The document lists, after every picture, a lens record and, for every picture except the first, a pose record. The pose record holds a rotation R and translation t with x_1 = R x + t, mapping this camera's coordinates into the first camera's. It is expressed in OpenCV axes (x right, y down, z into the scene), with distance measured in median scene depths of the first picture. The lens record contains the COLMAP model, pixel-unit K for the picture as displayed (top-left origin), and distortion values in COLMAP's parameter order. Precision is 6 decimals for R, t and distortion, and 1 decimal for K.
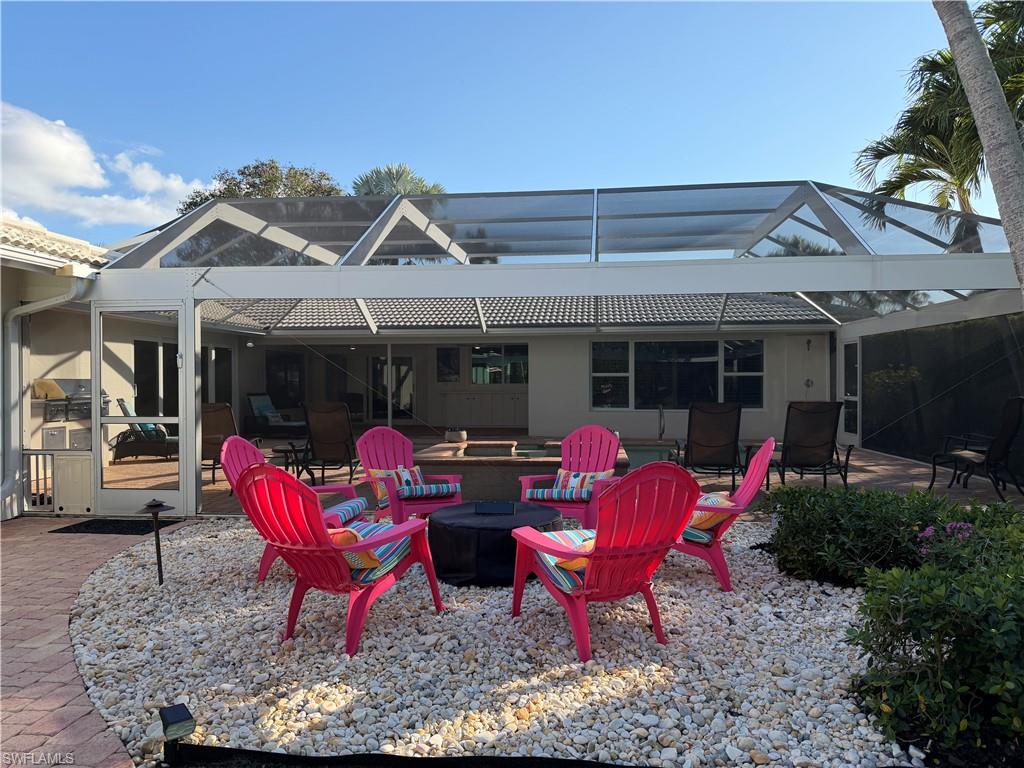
lens RADIAL K [[723.3, 0, 512.0], [0, 723.3, 383.8], [0, 0, 1]] dist [-0.000791, 0.000215]
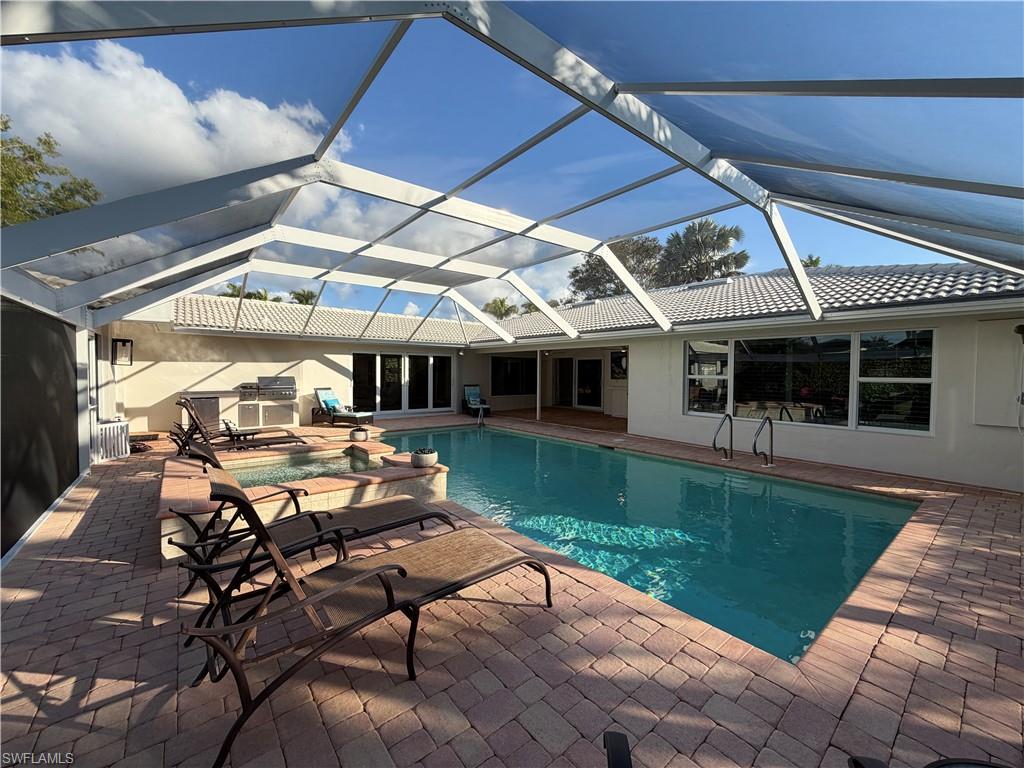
lens RADIAL K [[409.6, 0, 512.3], [0, 409.6, 381.7], [0, 0, 1]] dist [0.002338, -0.000207]
pose [[0.718989, 0.026447, -0.694518, 0.396991], [-0.013144, 0.999614, 0.024457, -0.020355], [0.694897, -0.008456, 0.719059, 0.533038]]
